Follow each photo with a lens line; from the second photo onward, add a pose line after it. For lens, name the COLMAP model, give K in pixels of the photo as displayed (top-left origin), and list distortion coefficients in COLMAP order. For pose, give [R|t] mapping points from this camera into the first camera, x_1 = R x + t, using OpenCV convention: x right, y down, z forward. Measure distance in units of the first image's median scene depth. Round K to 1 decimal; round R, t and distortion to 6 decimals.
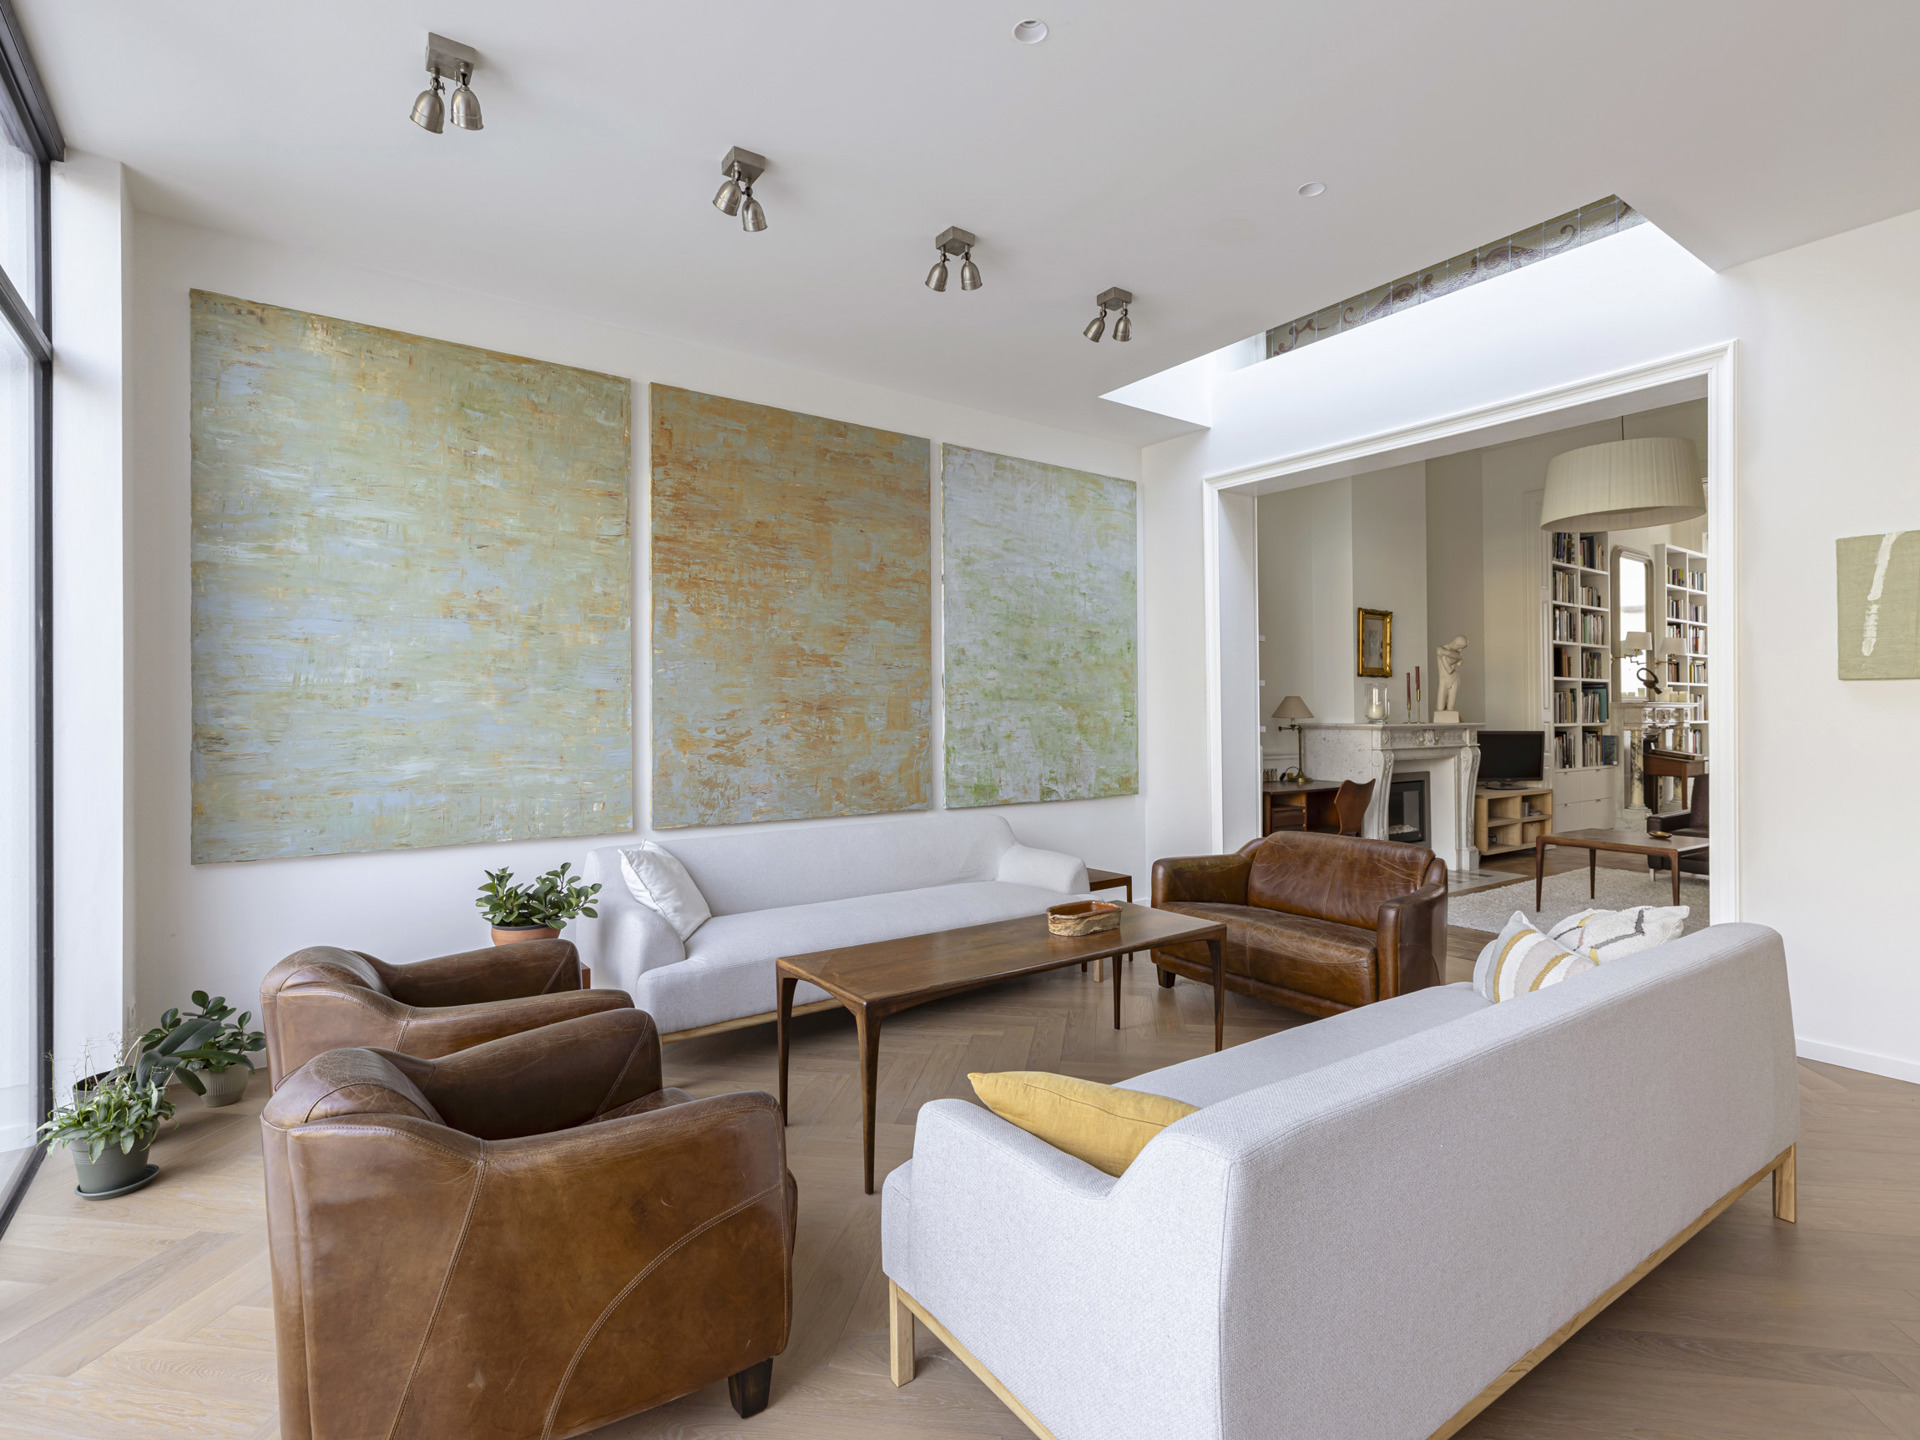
lens RADIAL K [[925.0, 0, 961.0], [0, 925.0, 705.4], [0, 0, 1]] dist [-0.007031, 0.002576]
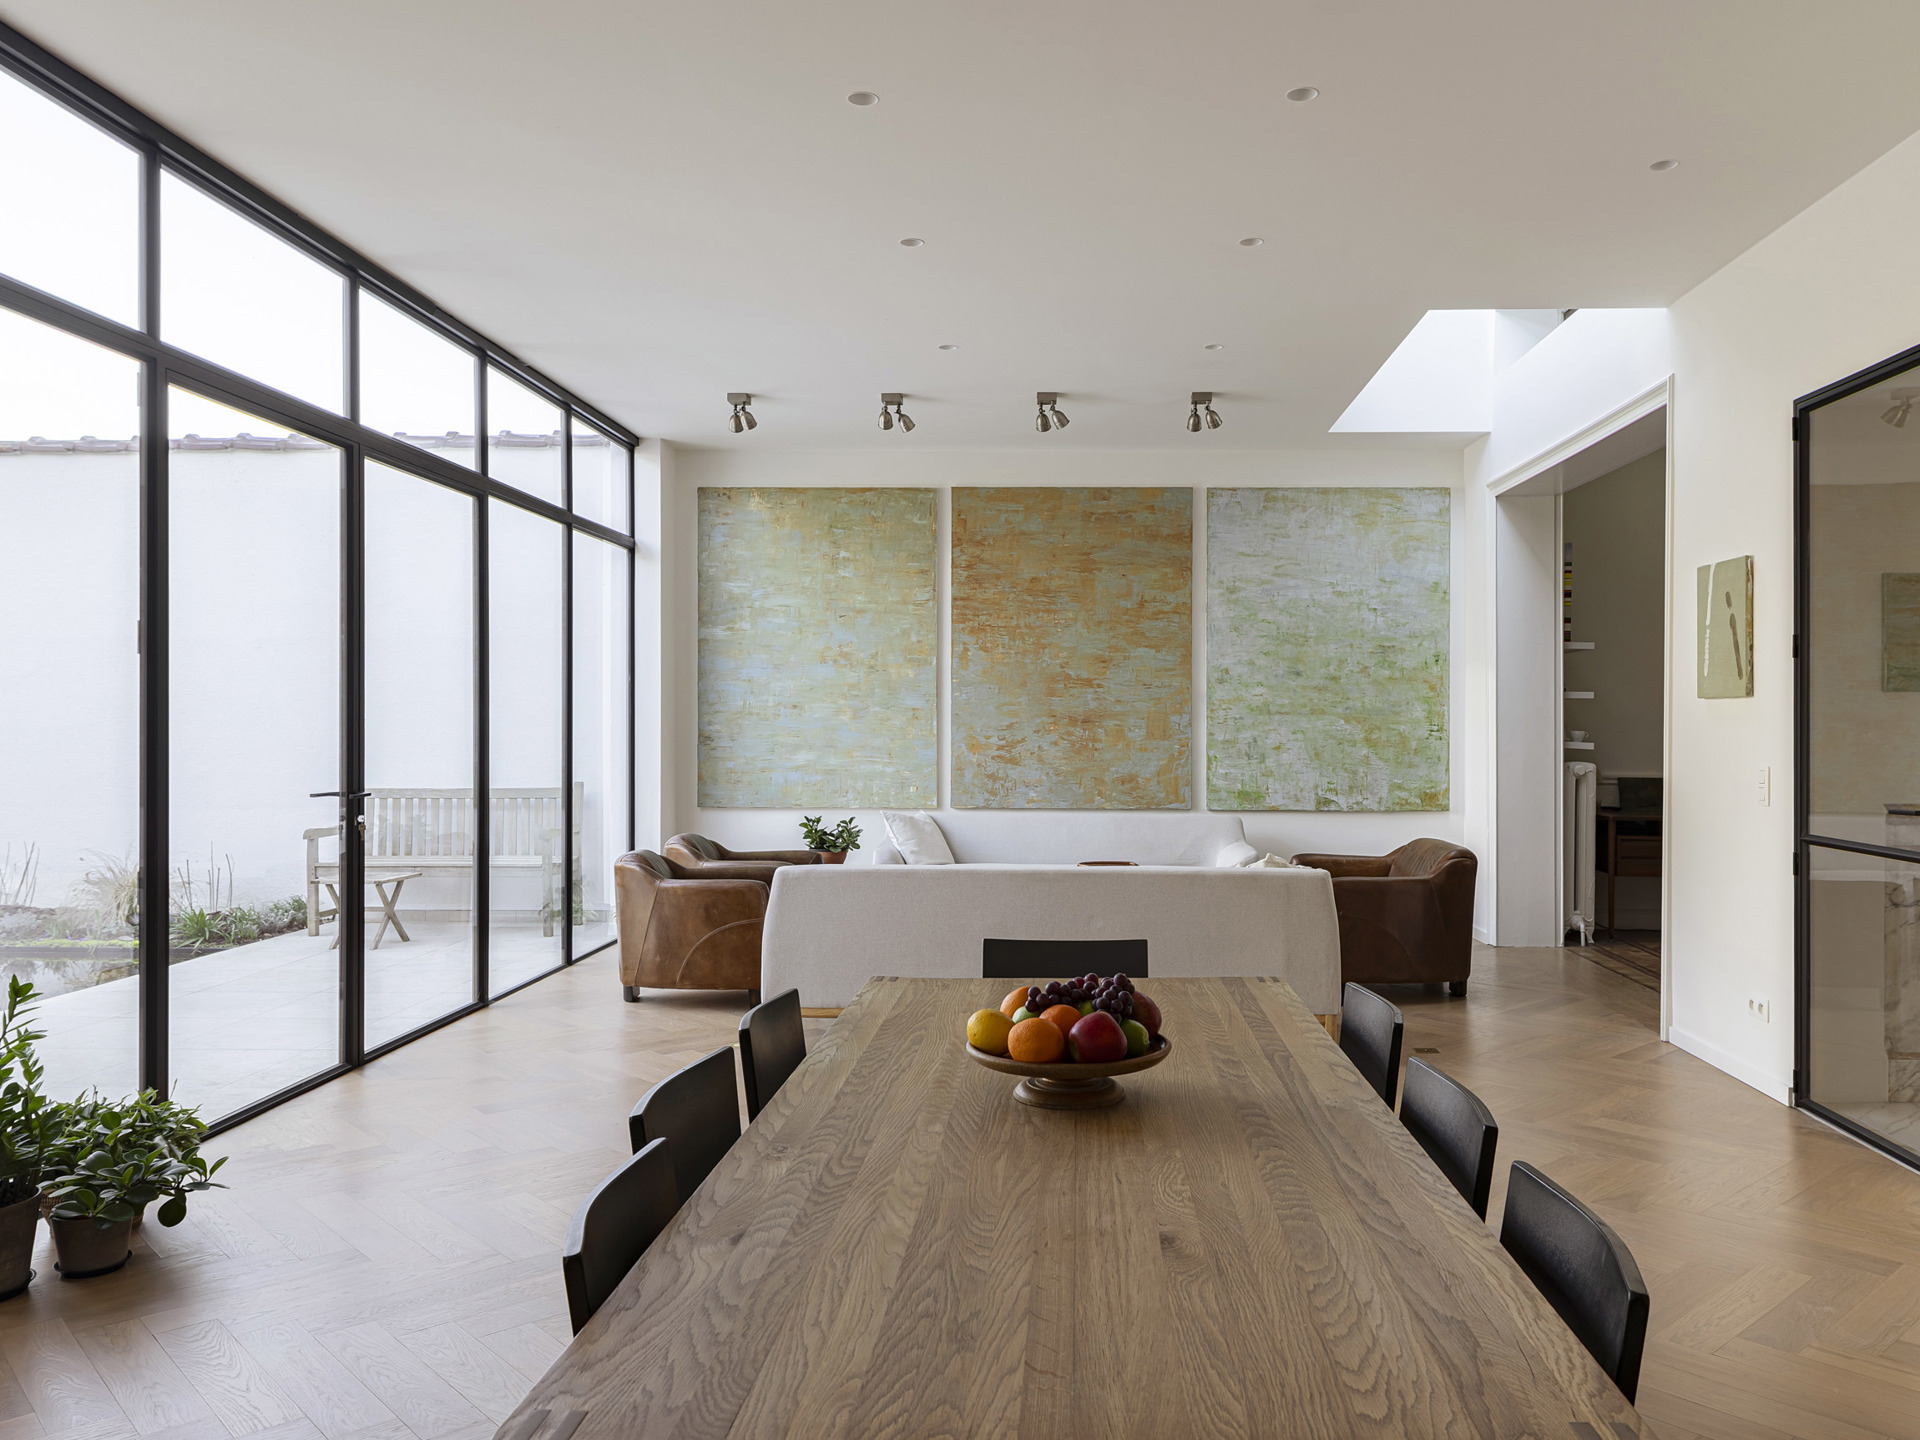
lens RADIAL K [[1184.5, 0, 961.9], [0, 1184.5, 725.6], [0, 0, 1]] dist [-0.001642, 0.001179]
pose [[0.799642, 0.004628, -0.600460, 0.722637], [-0.000619, 0.999976, 0.006884, -0.002496], [0.600477, -0.005133, 0.799626, -0.404789]]
